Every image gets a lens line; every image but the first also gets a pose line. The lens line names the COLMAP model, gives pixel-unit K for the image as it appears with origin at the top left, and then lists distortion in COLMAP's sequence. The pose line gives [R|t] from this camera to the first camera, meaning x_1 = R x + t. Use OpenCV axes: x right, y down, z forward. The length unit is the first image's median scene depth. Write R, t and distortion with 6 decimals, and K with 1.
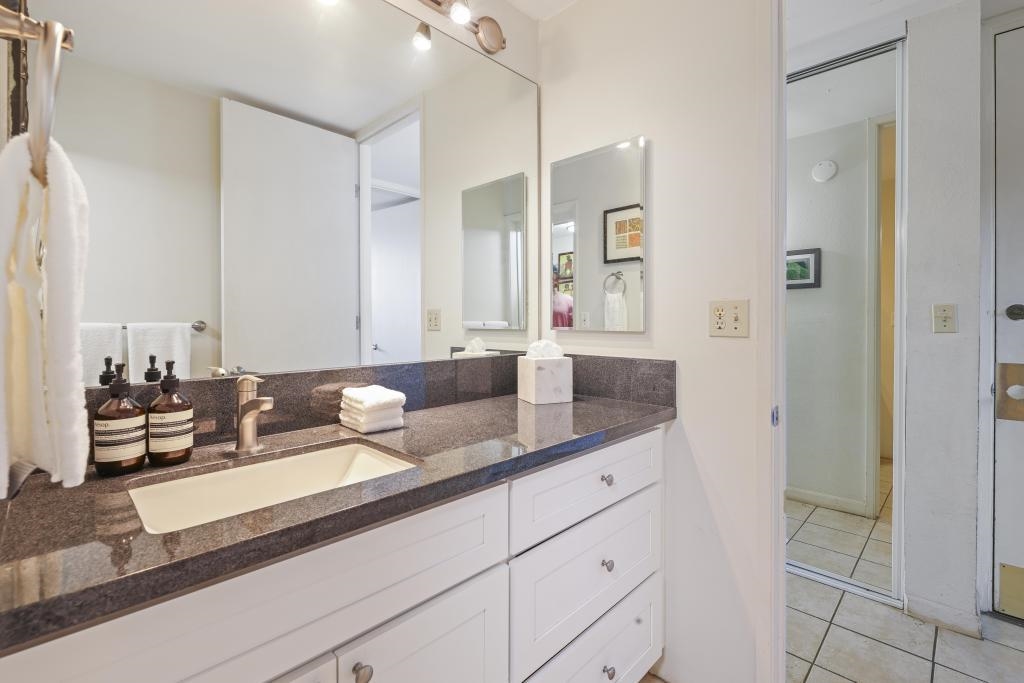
lens RADIAL K [[460.0, 0, 513.5], [0, 460.0, 331.2], [0, 0, 1]] dist [0.001427, -0.001680]
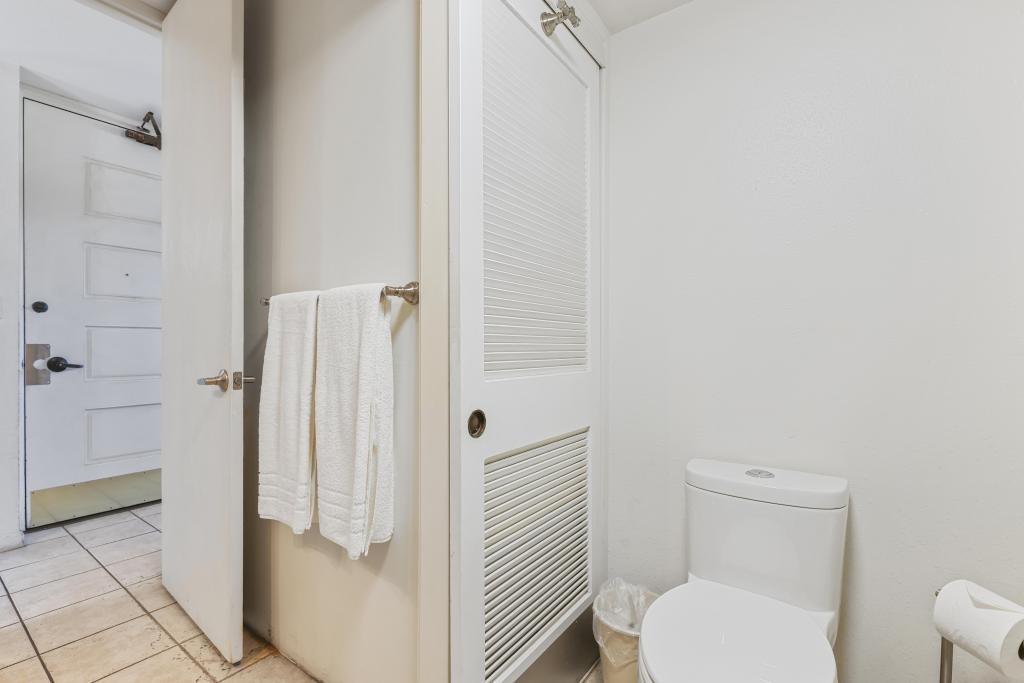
lens RADIAL K [[460.0, 0, 509.8], [0, 460.0, 342.0], [0, 0, 1]] dist [0.001427, -0.001680]
pose [[-0.136593, 0.003356, 0.990622, -0.470799], [0.019021, 0.999819, -0.000764, 0.089532], [-0.990445, 0.018739, -0.136632, -0.218836]]
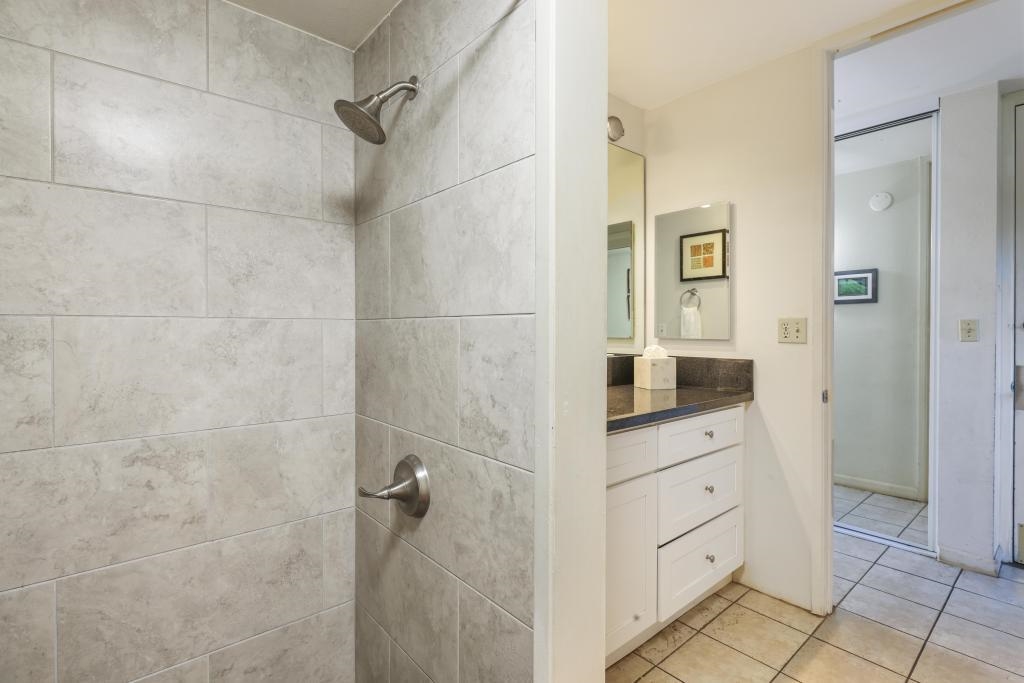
lens RADIAL K [[482.6, 0, 507.3], [0, 482.6, 338.7], [0, 0, 1]] dist [0.000603, -0.001174]
pose [[0.995018, 0.003741, -0.099622, -0.207048], [-0.004255, 0.999979, -0.004950, 0.007840], [0.099601, 0.005349, 0.995013, -0.455041]]
